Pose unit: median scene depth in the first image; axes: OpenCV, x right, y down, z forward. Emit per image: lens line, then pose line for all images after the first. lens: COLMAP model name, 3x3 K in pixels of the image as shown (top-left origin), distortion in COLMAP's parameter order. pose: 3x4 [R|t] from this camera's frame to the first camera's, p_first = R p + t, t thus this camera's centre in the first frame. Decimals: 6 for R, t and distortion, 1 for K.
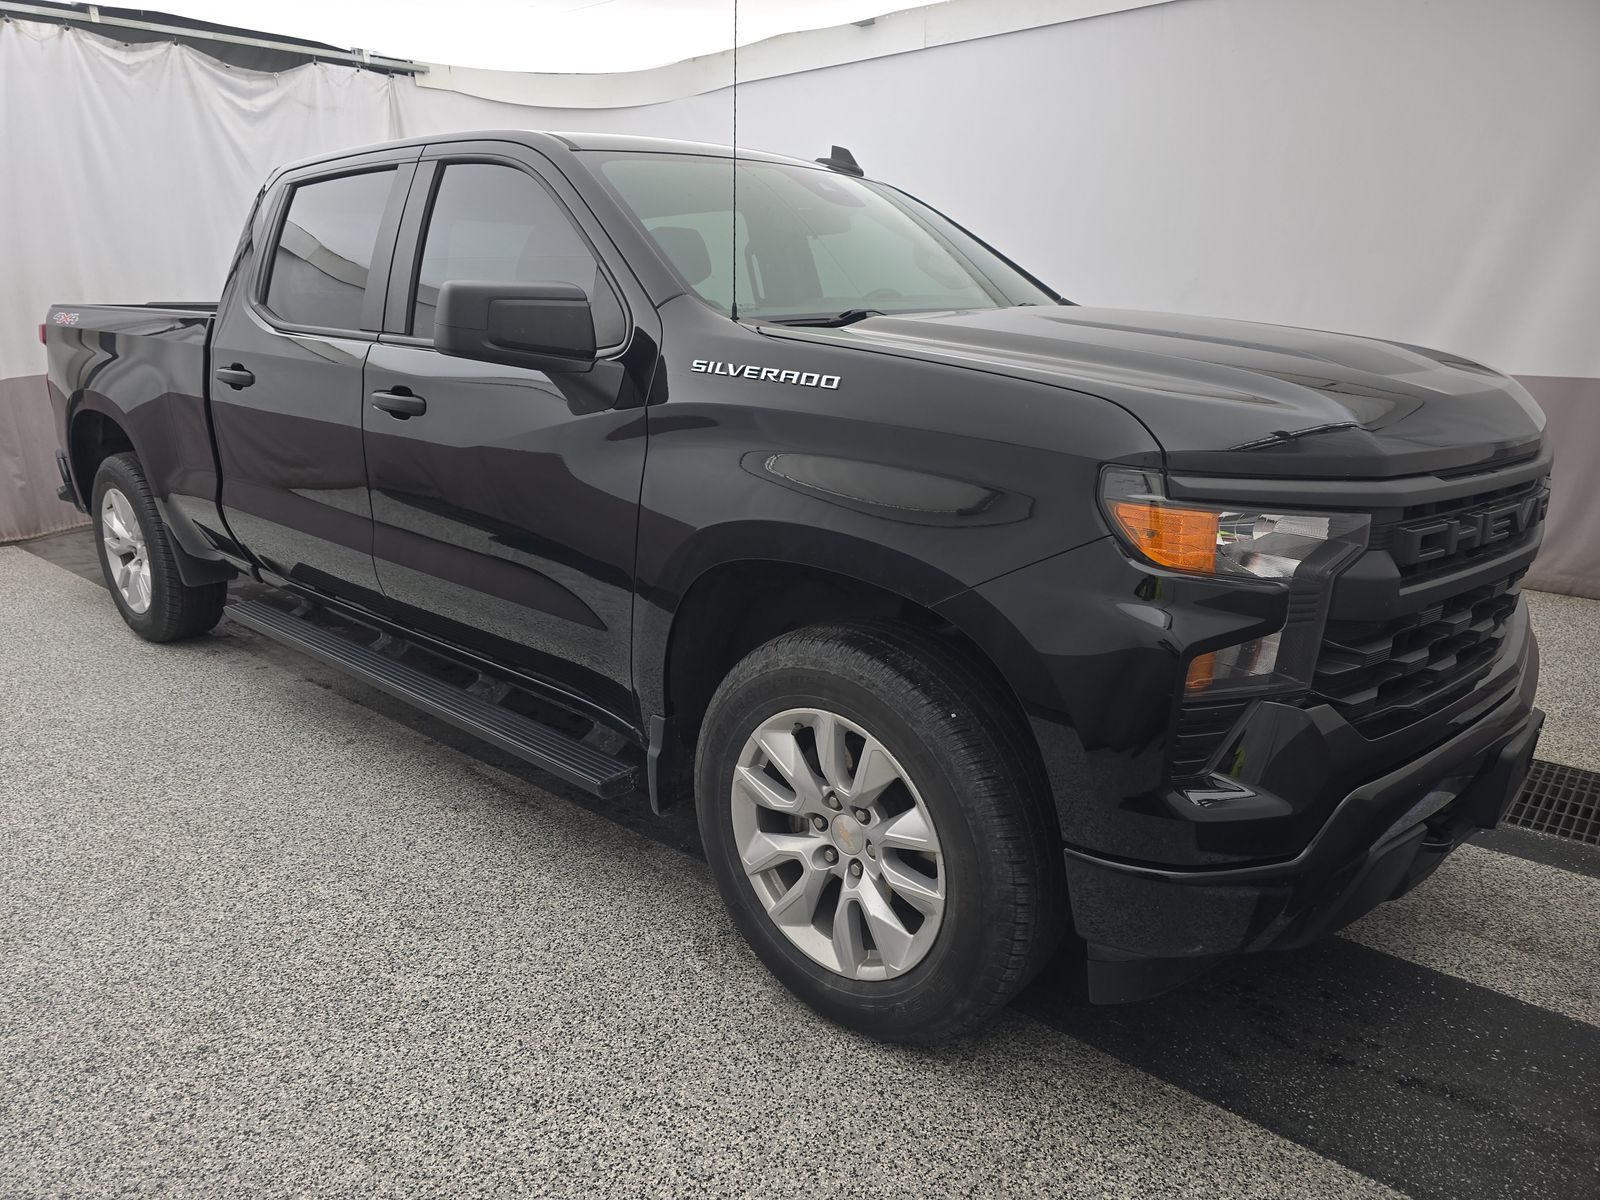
lens RADIAL K [[1080.2, 0, 791.2], [0, 1080.2, 596.2], [0, 0, 1]] dist [0.045033, -0.036785]
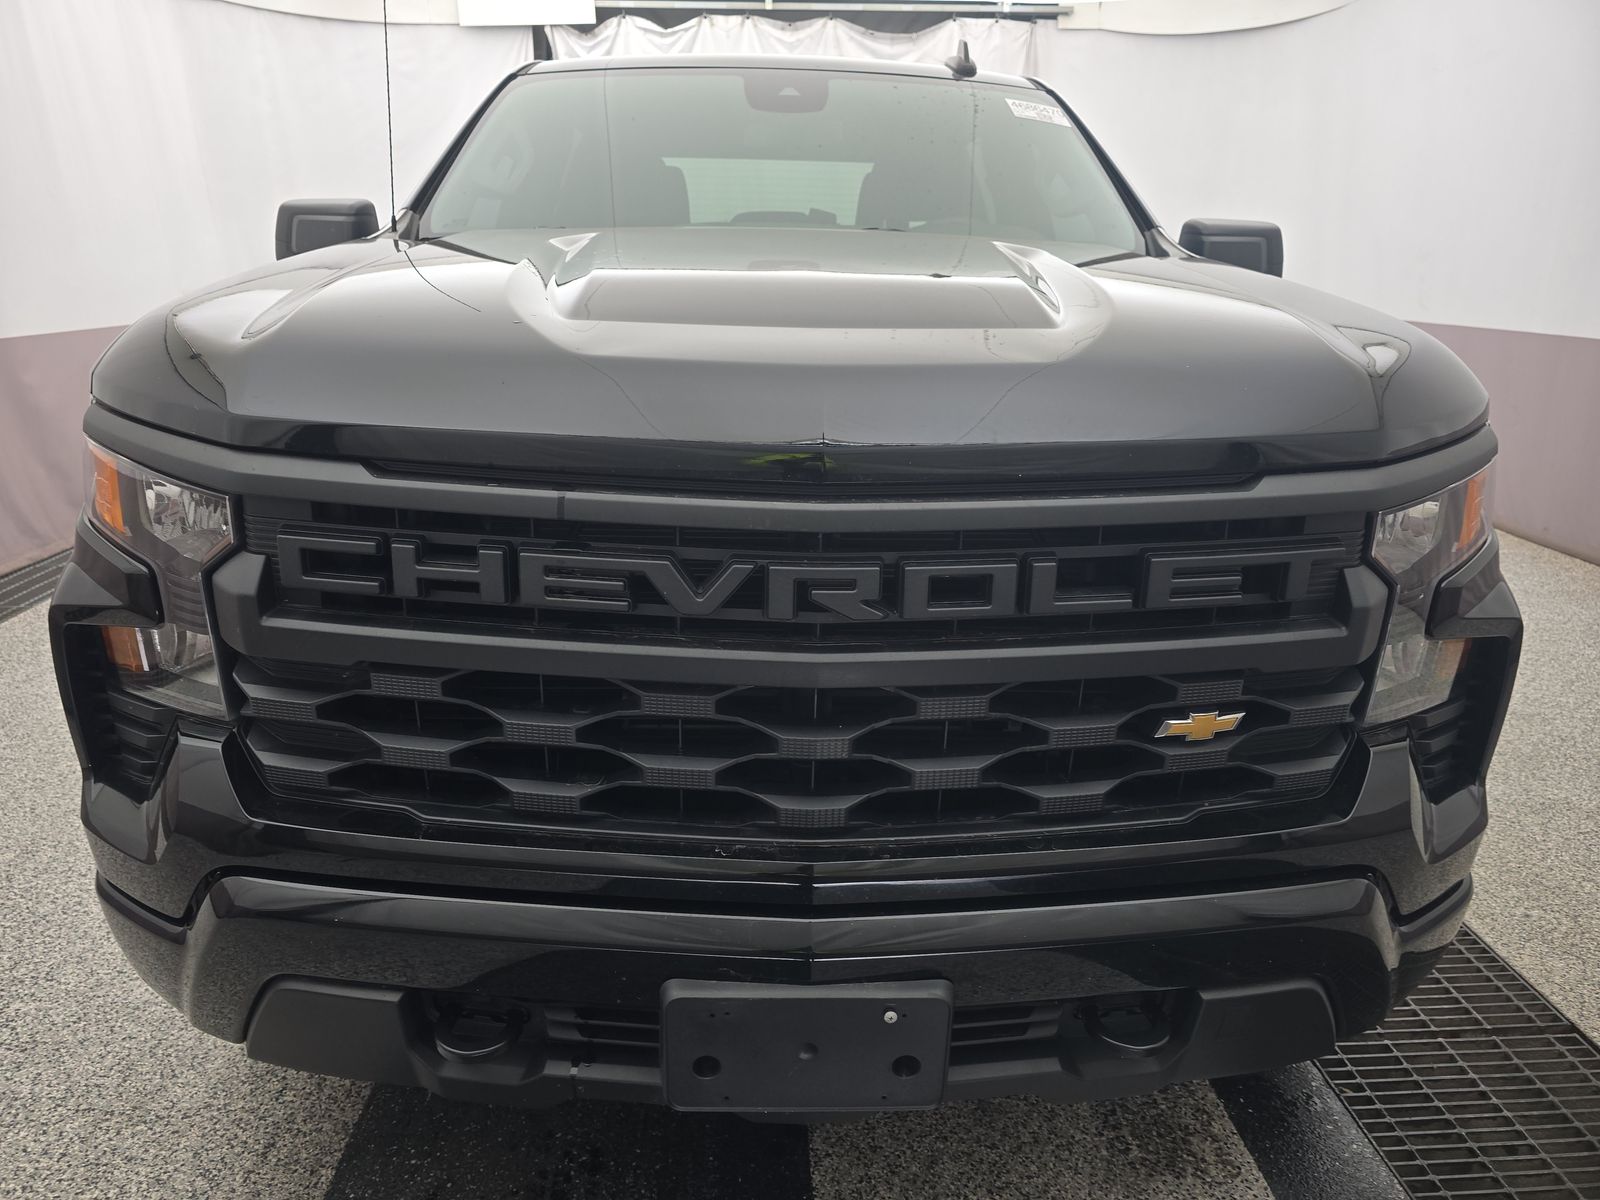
lens RADIAL K [[1080.2, 0, 791.2], [0, 1080.2, 596.2], [0, 0, 1]] dist [0.045033, -0.036785]
pose [[0.692652, 0.231143, -0.683233, 0.339773], [-0.210350, 0.970817, 0.115185, -0.045174], [0.689918, 0.063935, 0.721059, 0.200240]]
